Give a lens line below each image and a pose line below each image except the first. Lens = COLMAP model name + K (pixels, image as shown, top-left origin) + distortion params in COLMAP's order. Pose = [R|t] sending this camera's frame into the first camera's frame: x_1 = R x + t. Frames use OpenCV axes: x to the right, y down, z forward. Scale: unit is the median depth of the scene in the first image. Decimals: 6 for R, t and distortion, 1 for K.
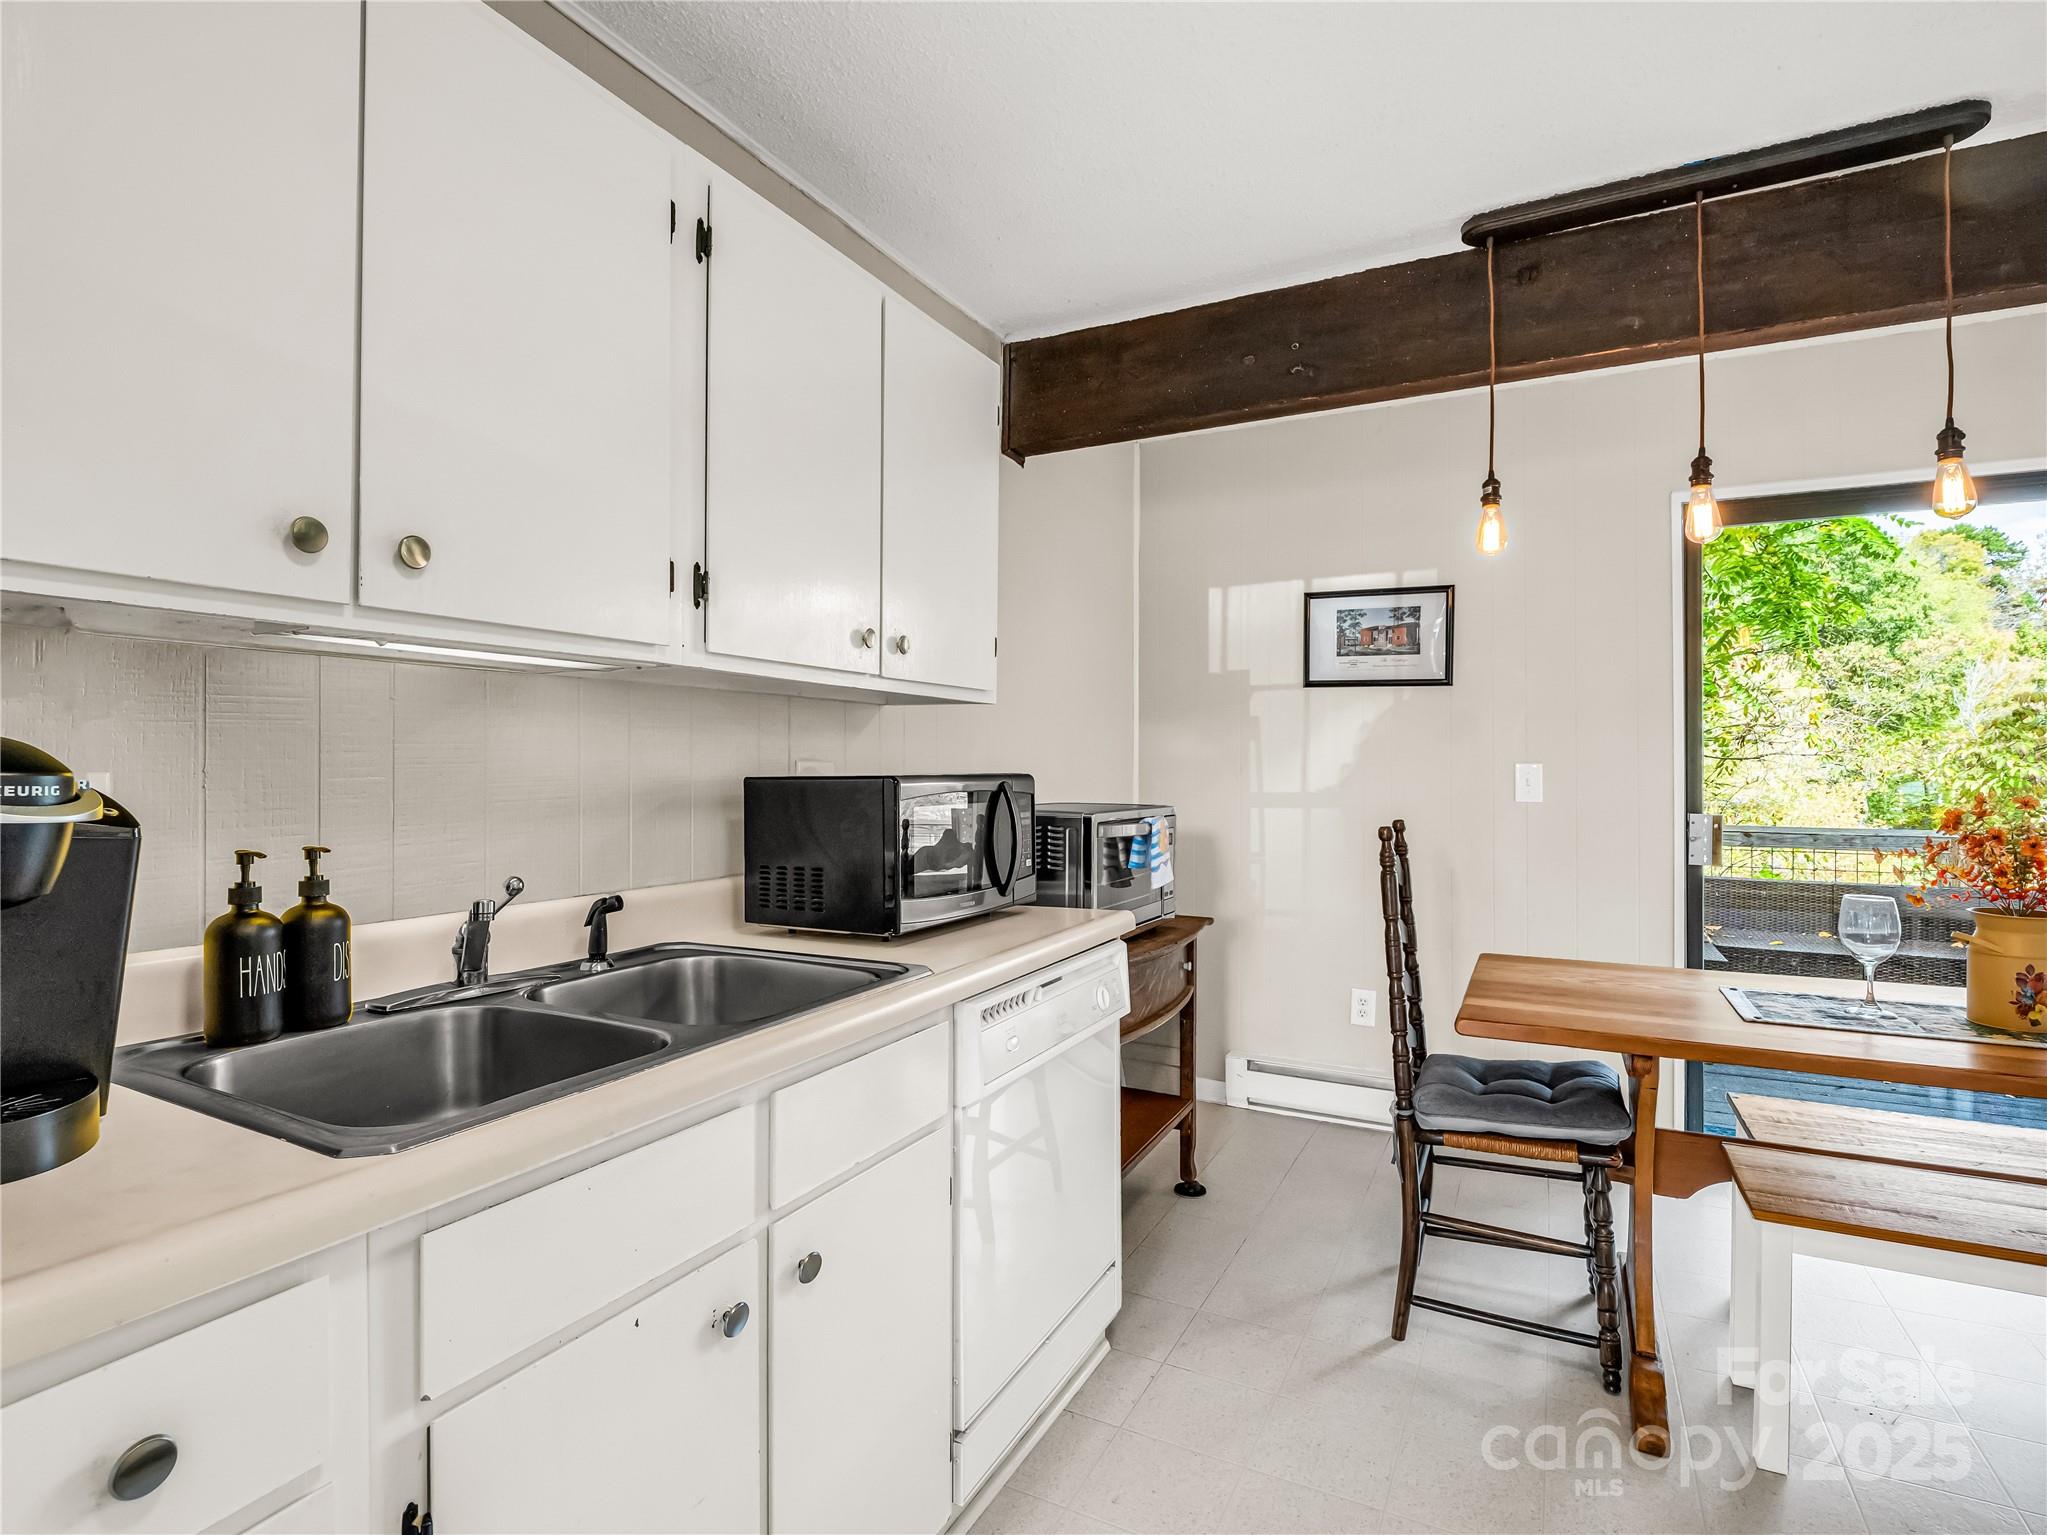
lens RADIAL K [[1012.9, 0, 1012.2], [0, 1012.9, 755.9], [0, 0, 1]] dist [-0.015664, -0.002099]
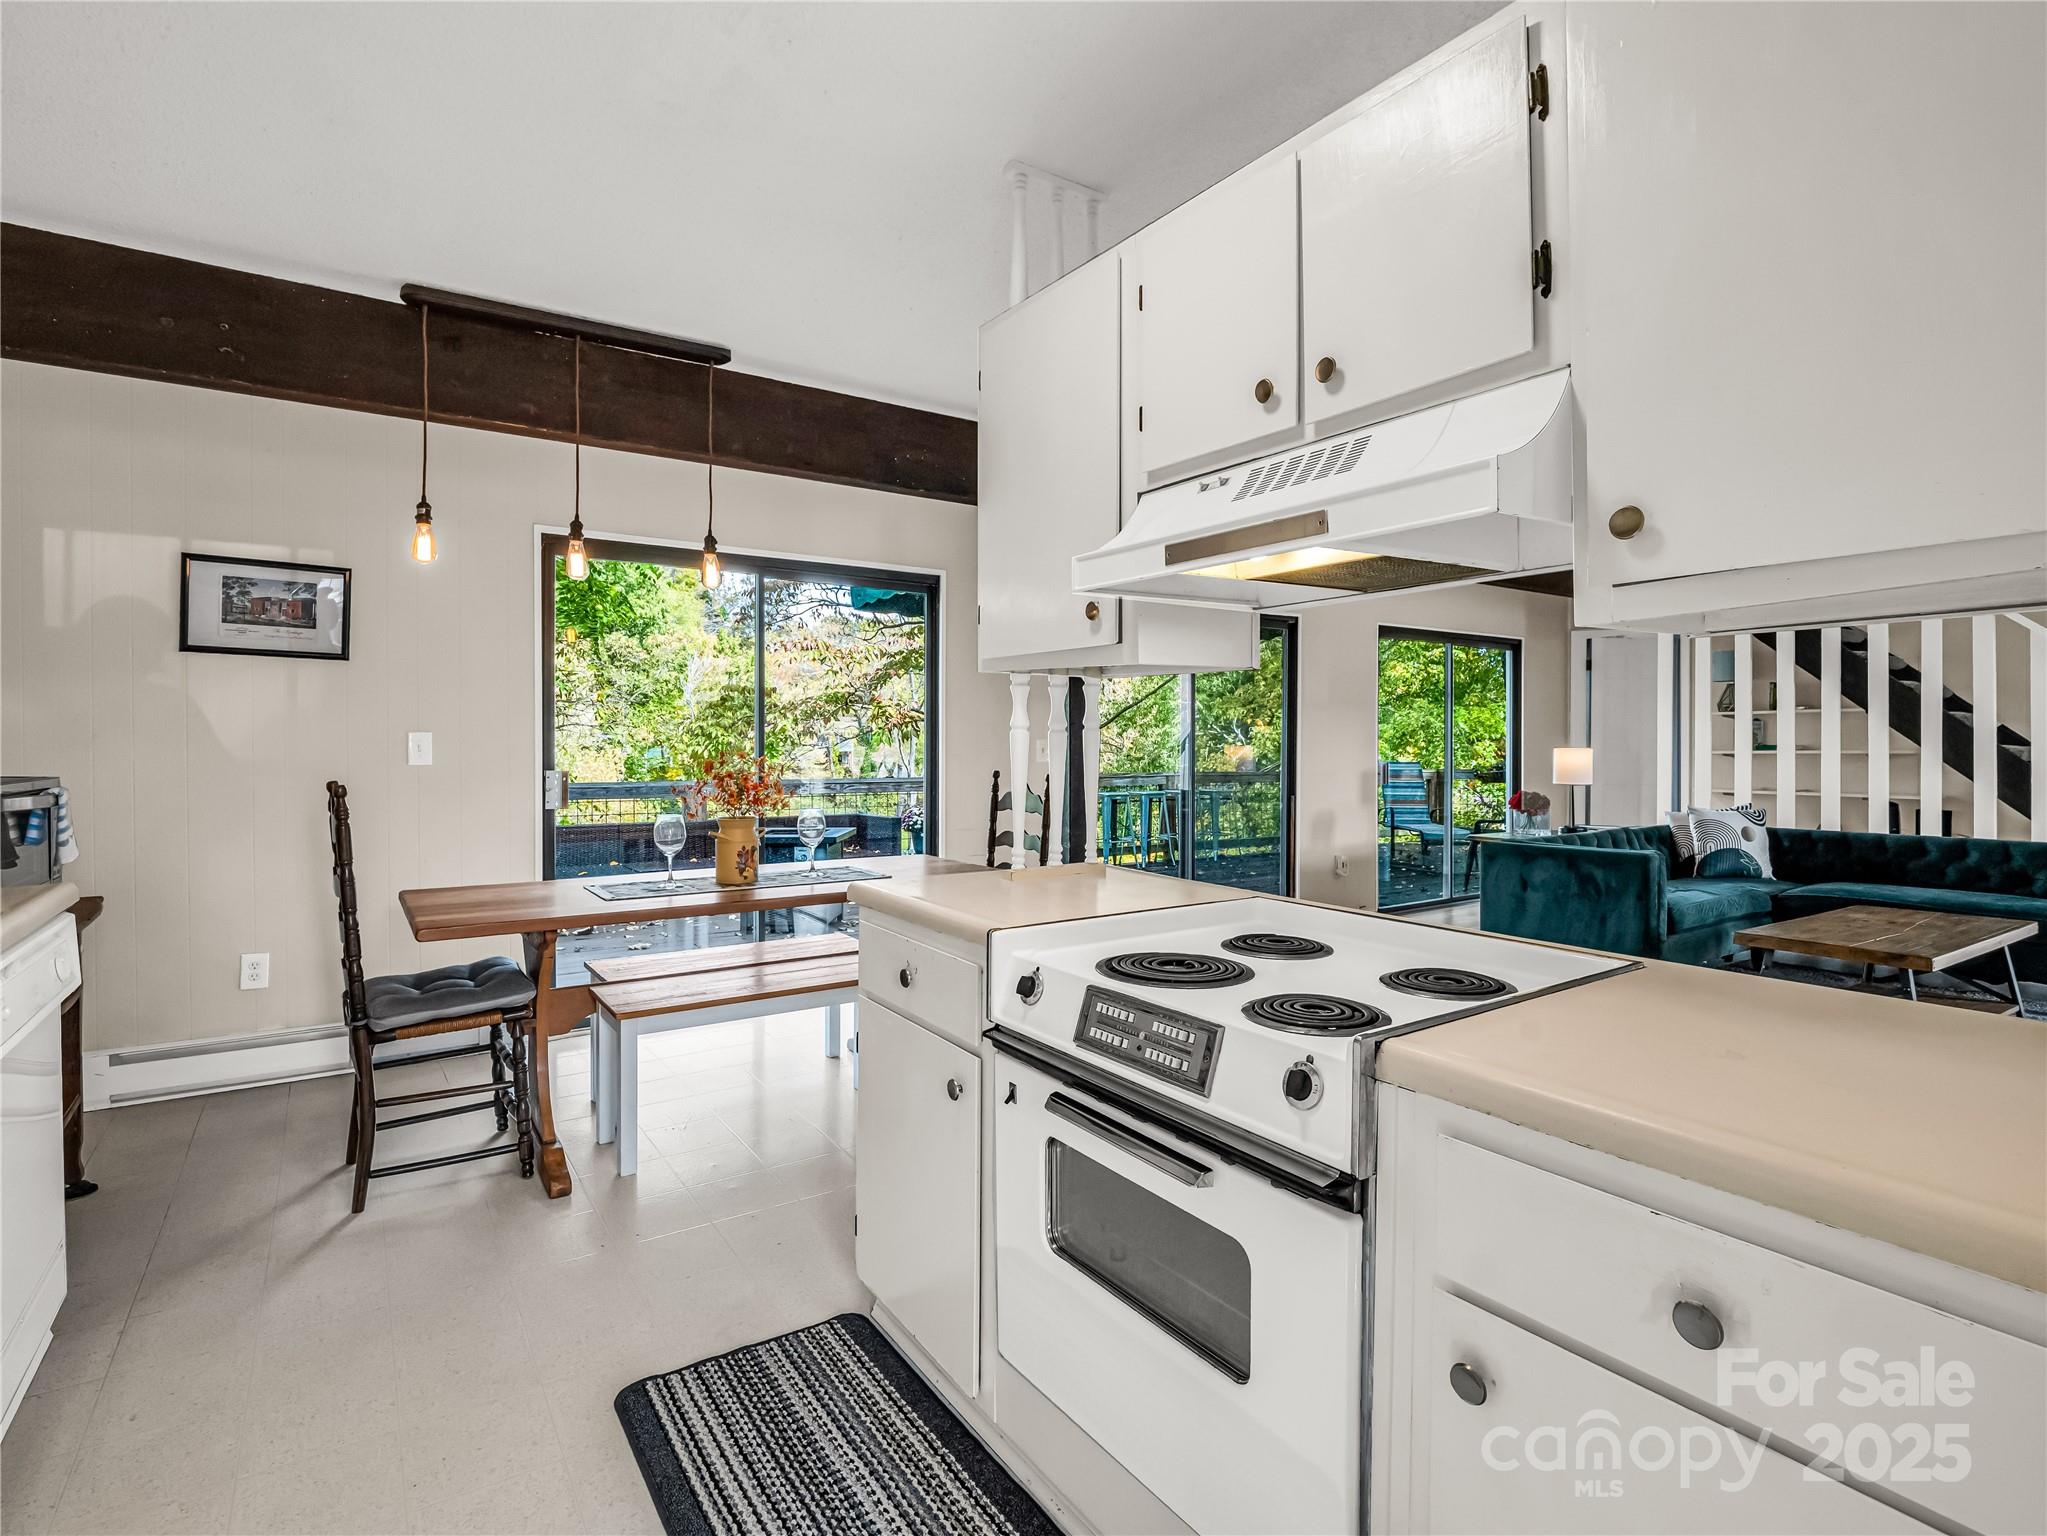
lens RADIAL K [[1012.9, 0, 1012.2], [0, 1012.9, 756.4], [0, 0, 1]] dist [-0.015664, -0.002099]
pose [[0.475750, -0.015957, 0.879436, -0.209002], [-0.012132, 0.999621, 0.024700, -0.001632], [-0.879497, -0.022421, 0.475377, -0.175827]]
